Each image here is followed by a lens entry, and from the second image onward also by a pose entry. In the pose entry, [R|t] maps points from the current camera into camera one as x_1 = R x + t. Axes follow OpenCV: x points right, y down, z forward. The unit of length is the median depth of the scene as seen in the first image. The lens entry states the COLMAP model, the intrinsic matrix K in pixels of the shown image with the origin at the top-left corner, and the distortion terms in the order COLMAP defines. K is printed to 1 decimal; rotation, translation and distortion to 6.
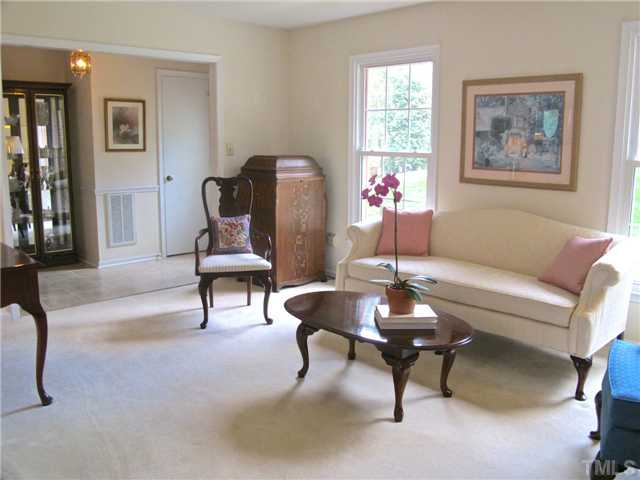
lens RADIAL K [[584.2, 0, 326.1], [0, 584.2, 237.2], [0, 0, 1]] dist [-0.073203, 0.000000]
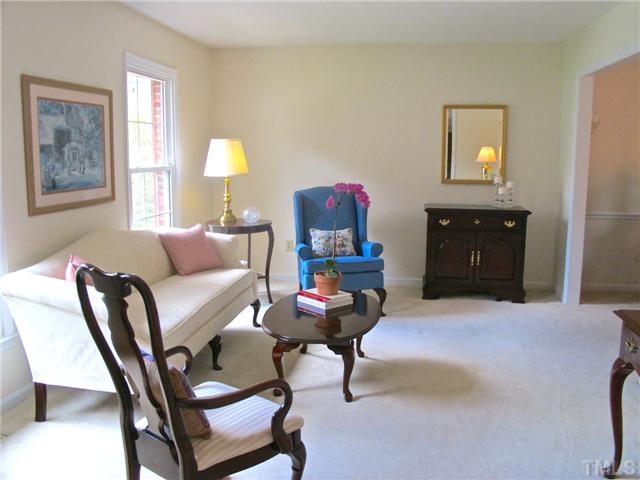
lens RADIAL K [[584.2, 0, 340.6], [0, 584.2, 232.7], [0, 0, 1]] dist [-0.073203, 0.000000]
pose [[-0.632523, -0.122038, 0.764867, -0.576367], [0.120079, 0.960119, 0.252493, -0.215743], [-0.765177, 0.251552, -0.592643, 1.180672]]
